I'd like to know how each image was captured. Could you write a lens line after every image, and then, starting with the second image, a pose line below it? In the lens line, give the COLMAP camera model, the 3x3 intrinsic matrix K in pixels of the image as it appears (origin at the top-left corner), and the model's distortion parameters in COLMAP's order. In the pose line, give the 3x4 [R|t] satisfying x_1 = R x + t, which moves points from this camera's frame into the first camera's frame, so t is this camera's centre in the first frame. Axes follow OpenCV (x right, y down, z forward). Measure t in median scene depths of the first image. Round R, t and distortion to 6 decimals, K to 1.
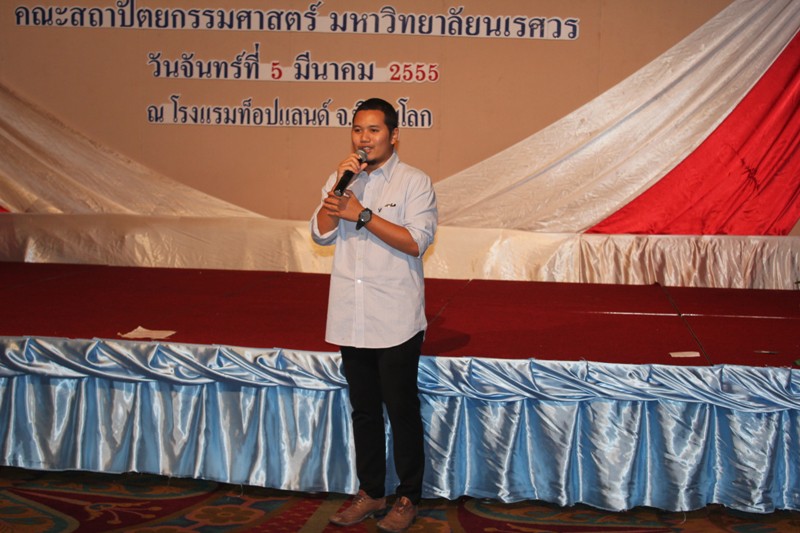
lens RADIAL K [[1404.6, 0, 406.6], [0, 1404.6, 266.9], [0, 0, 1]] dist [0.008835, 0.000000]
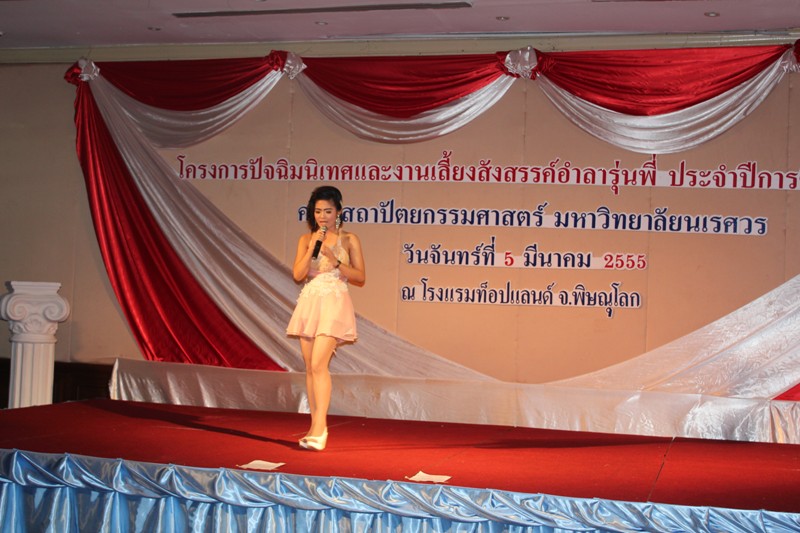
lens RADIAL K [[1195.3, 0, 405.4], [0, 1195.3, 262.2], [0, 0, 1]] dist [-0.021303, 0.000000]
pose [[0.991068, 0.007772, -0.133130, -0.045058], [-0.025038, 0.991391, -0.128516, -0.002403], [0.130985, 0.130701, 0.982731, -0.024158]]
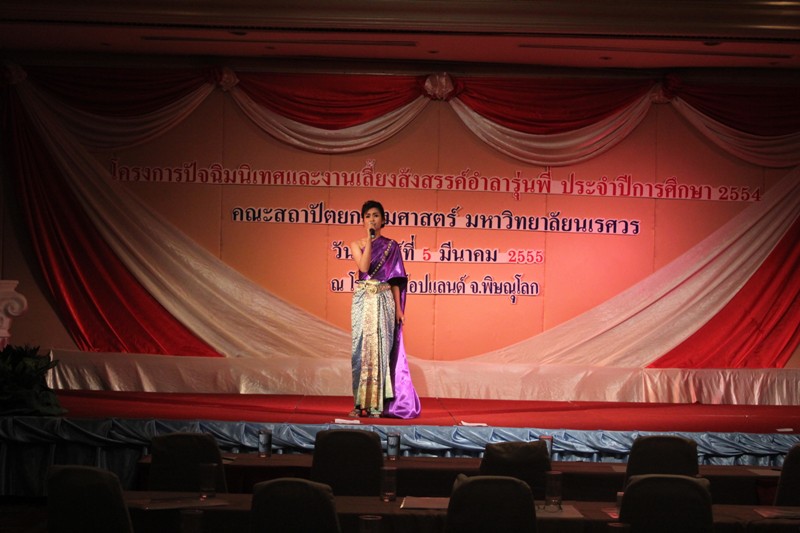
lens RADIAL K [[1605.3, 0, 403.0], [0, 1605.3, 265.1], [0, 0, 1]] dist [0.020187, 0.000000]
pose [[0.989214, -0.000061, 0.146475, -0.361085], [0.014837, 0.994898, -0.099790, 0.031762], [-0.145721, 0.100887, 0.984168, -0.593721]]
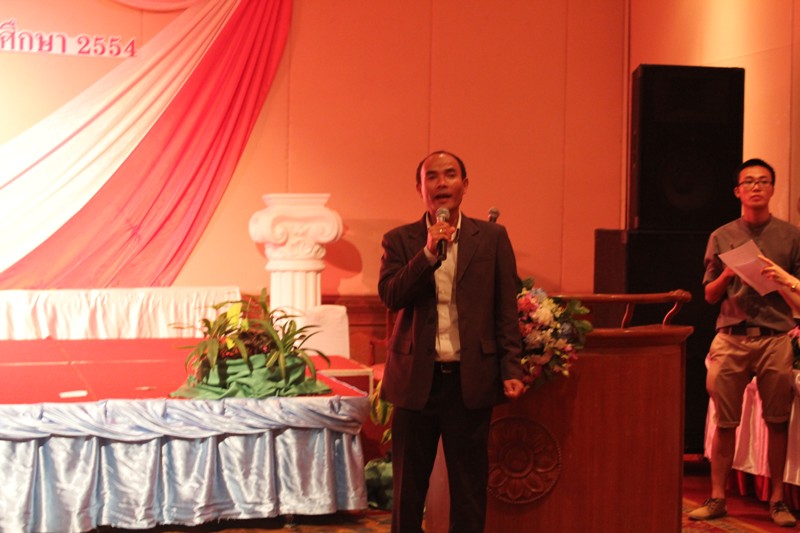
lens RADIAL K [[1510.7, 0, 401.8], [0, 1510.7, 263.4], [0, 0, 1]] dist [0.024767, 0.000000]
pose [[0.919770, -0.024700, 0.391681, -0.018155], [0.041978, 0.998484, -0.035610, 0.007896], [-0.390207, 0.049195, 0.919412, -0.129537]]
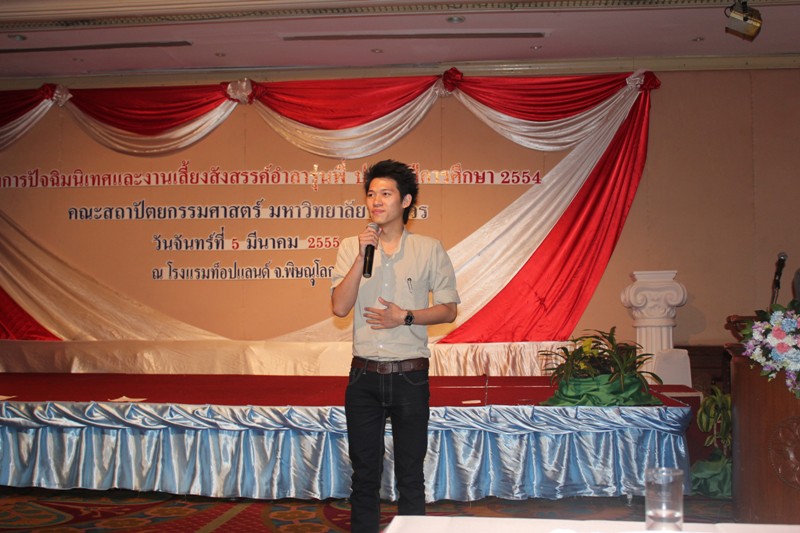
lens RADIAL K [[958.5, 0, 401.3], [0, 958.5, 260.5], [0, 0, 1]] dist [-0.066884, 0.000000]
pose [[0.999167, -0.023762, 0.033171, 0.055774], [0.028338, 0.989008, -0.145120, 0.037095], [-0.029358, 0.145939, 0.988858, -0.043550]]
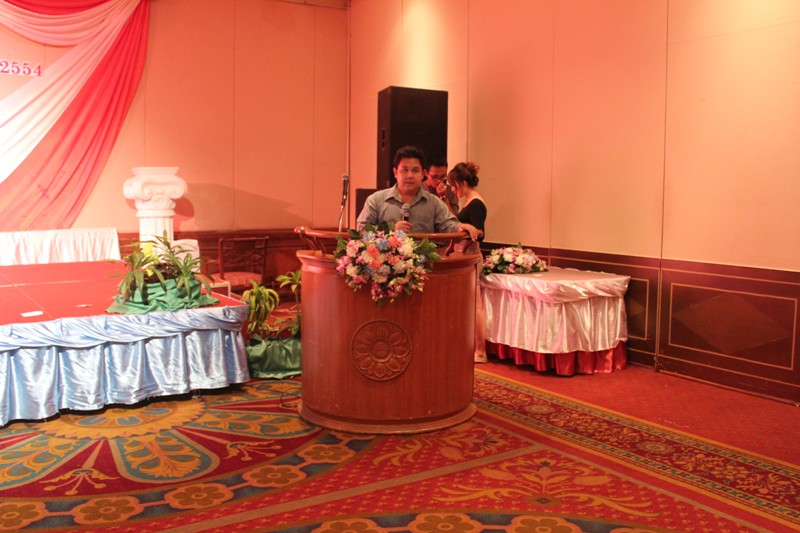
lens RADIAL K [[758.0, 0, 392.6], [0, 758.0, 268.5], [0, 0, 1]] dist [-0.081122, 0.000000]
pose [[0.755511, -0.086241, 0.649435, -0.013876], [0.060858, 0.996250, 0.061497, -0.007108], [-0.652303, -0.006938, 0.757926, 0.092462]]
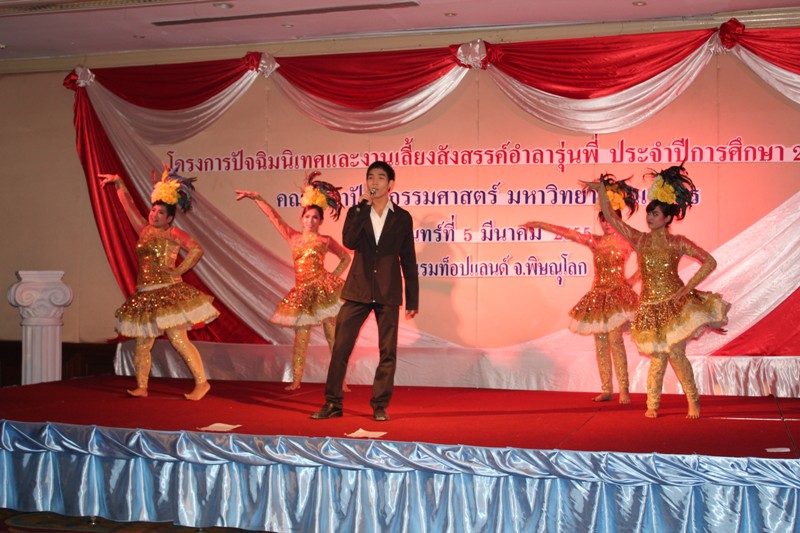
lens RADIAL K [[1125.7, 0, 403.7], [0, 1125.7, 261.1], [0, 0, 1]] dist [-0.033291, 0.000000]
pose [[0.986424, -0.023761, -0.162493, 0.019999], [0.005725, 0.993852, -0.110573, 0.001494], [0.164121, 0.108141, 0.980495, -0.046539]]
